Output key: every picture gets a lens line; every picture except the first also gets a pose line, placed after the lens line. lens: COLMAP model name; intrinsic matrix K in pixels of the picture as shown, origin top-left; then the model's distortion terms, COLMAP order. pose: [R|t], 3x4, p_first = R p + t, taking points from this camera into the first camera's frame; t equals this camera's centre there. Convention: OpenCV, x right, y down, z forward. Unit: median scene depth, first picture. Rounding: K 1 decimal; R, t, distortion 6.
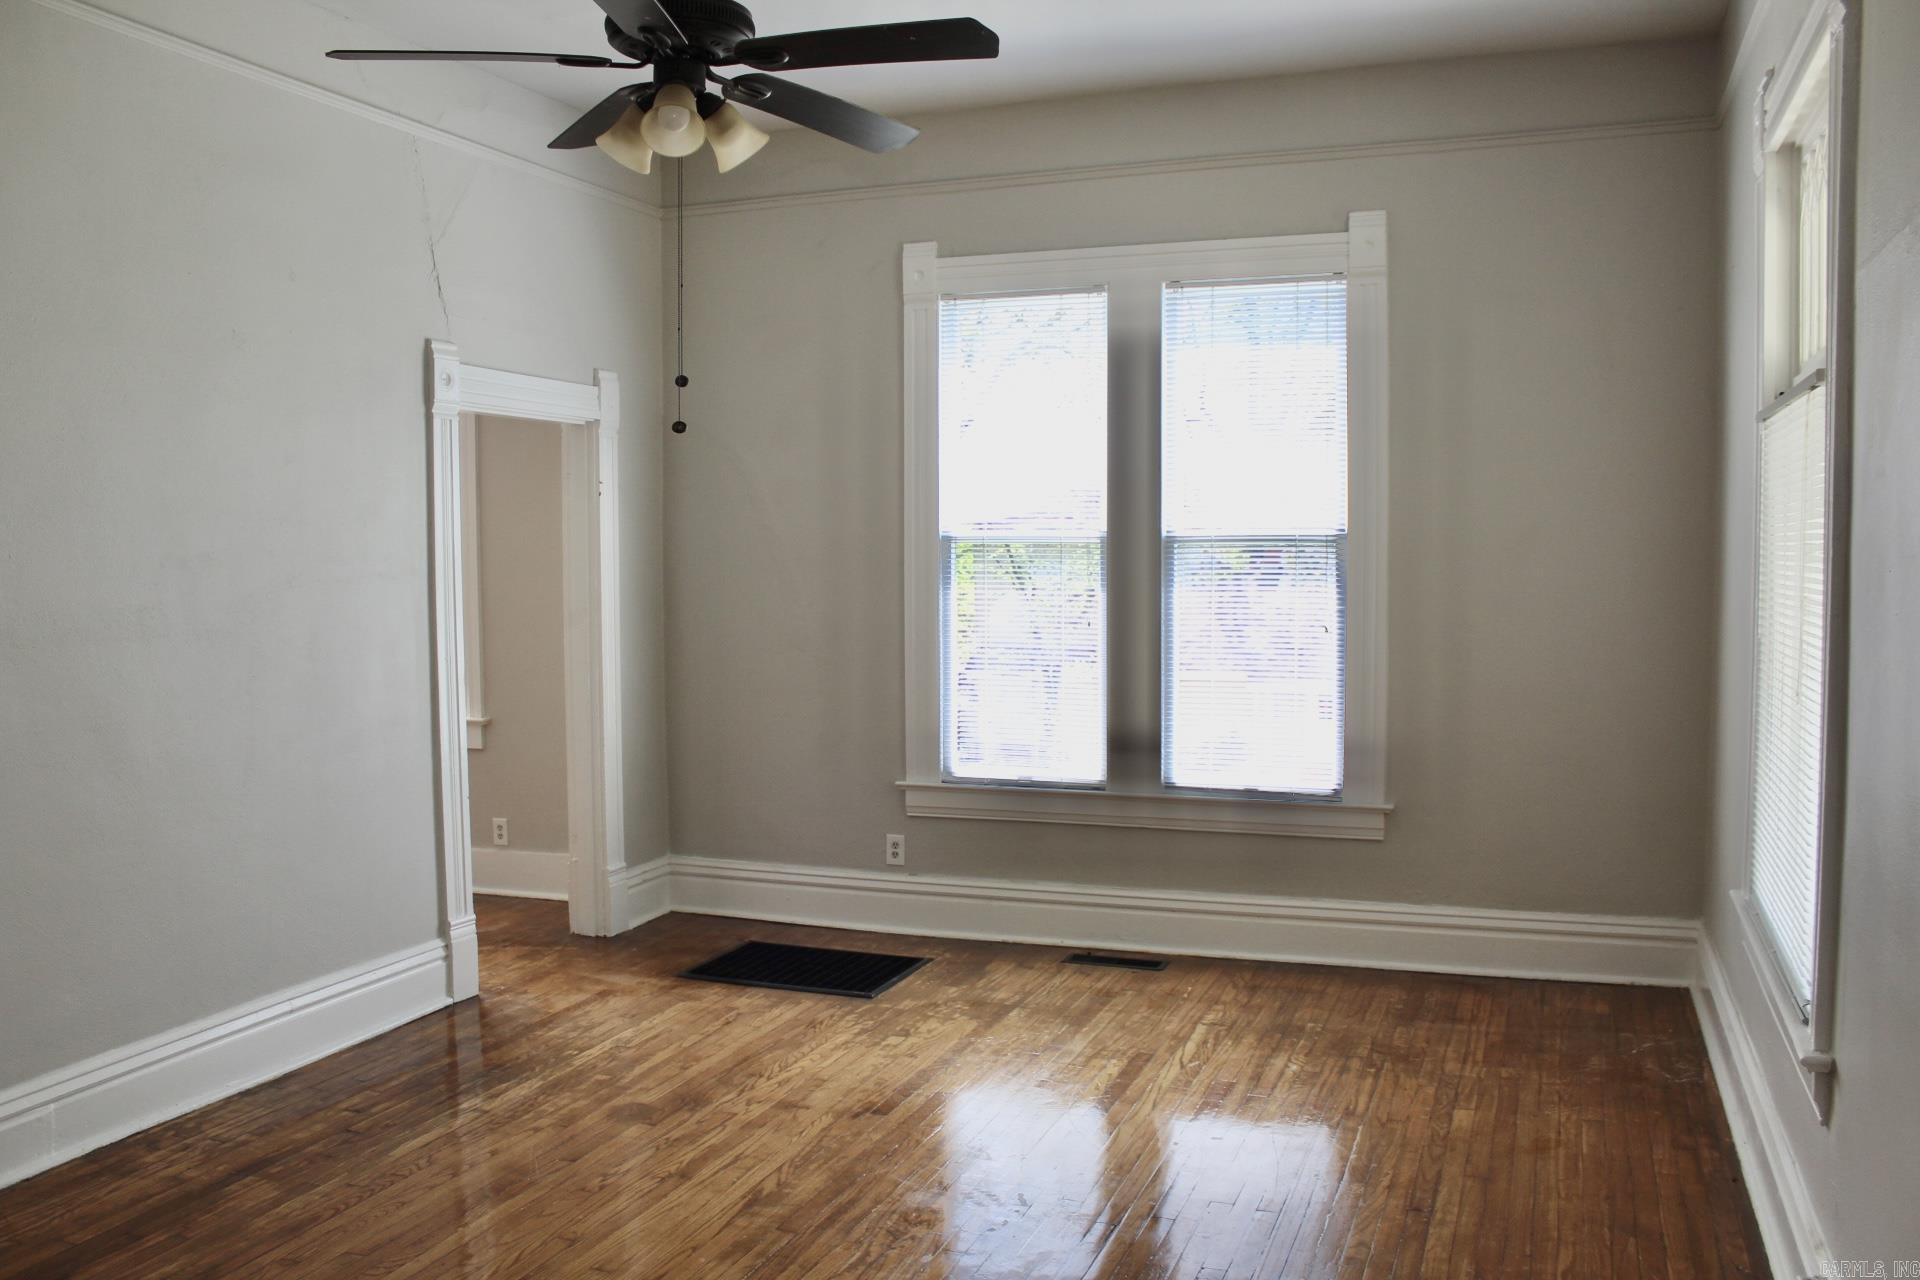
lens RADIAL K [[1581.9, 0, 959.3], [0, 1581.9, 654.2], [0, 0, 1]] dist [-0.169036, 0.152046]
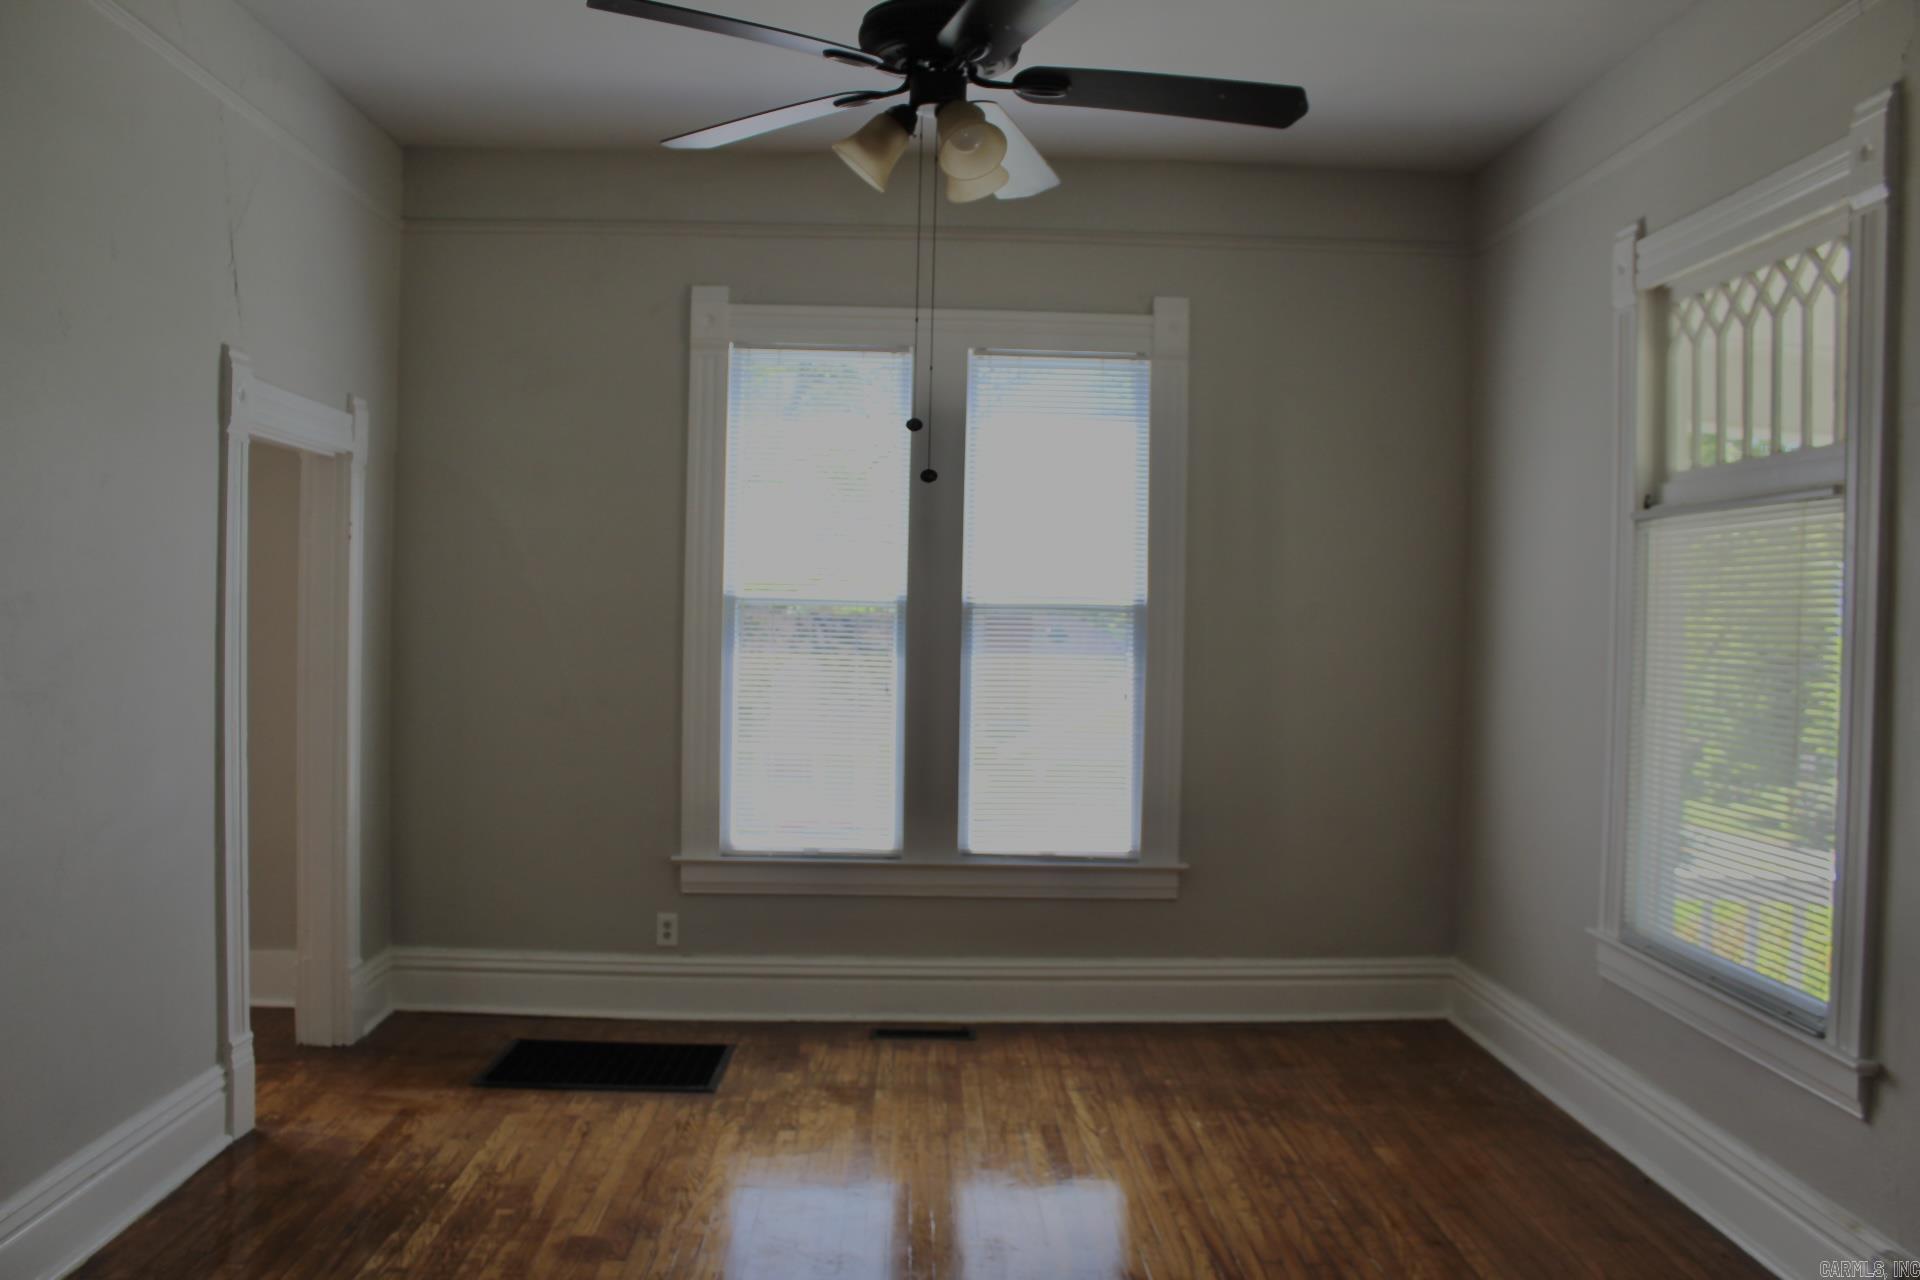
lens RADIAL K [[1581.9, 0, 959.3], [0, 1581.9, 654.2], [0, 0, 1]] dist [-0.169036, 0.152046]
pose [[0.924064, 0.013227, 0.382009, -0.266135], [0.001102, 0.999305, -0.037268, -0.004873], [-0.382236, 0.034860, 0.923407, 0.082379]]
